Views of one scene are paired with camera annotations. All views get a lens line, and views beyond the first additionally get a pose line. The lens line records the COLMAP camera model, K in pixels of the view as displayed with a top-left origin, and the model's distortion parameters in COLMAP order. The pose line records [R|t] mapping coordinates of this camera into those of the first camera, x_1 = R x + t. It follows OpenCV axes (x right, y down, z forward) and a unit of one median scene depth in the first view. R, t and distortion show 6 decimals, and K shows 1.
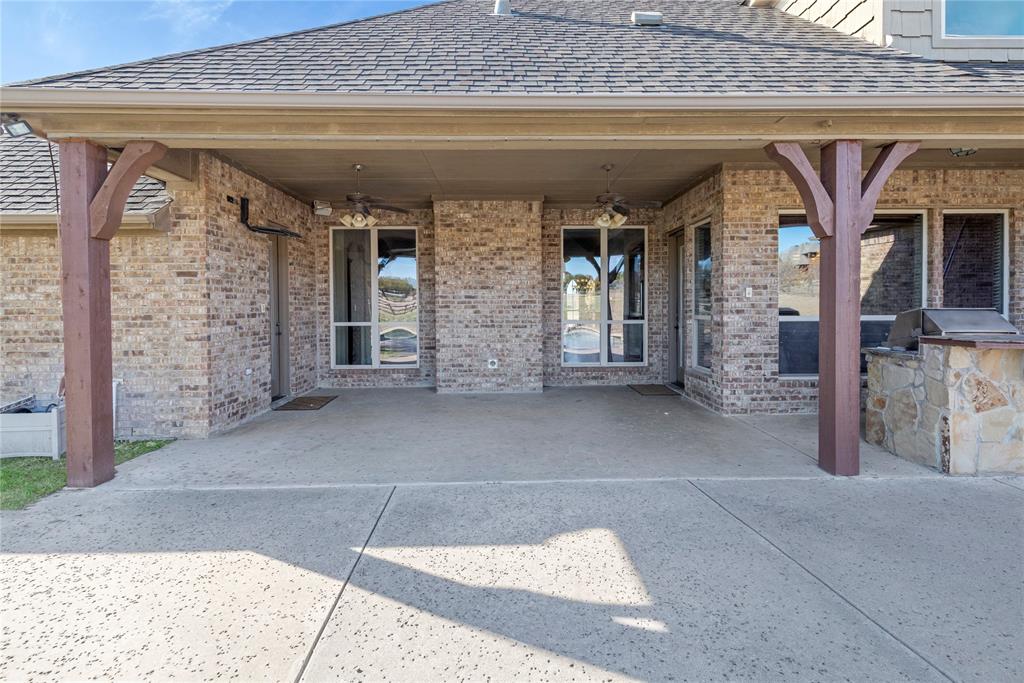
lens RADIAL K [[470.7, 0, 500.3], [0, 470.7, 309.8], [0, 0, 1]] dist [0.003401, -0.000354]
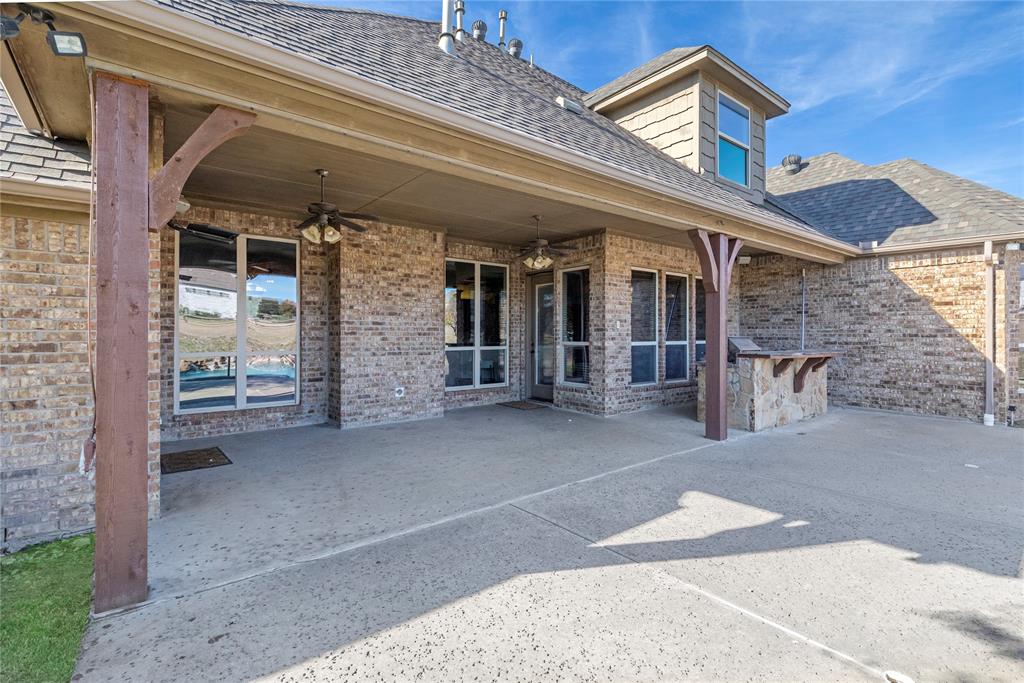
lens RADIAL K [[476.2, 0, 512.9], [0, 476.2, 326.2], [0, 0, 1]] dist [0.002865, 0.000012]
pose [[0.794010, 0.016399, 0.607683, -0.551511], [-0.002135, 0.999705, -0.024188, 0.001666], [-0.607901, 0.017908, 0.793811, 0.089362]]
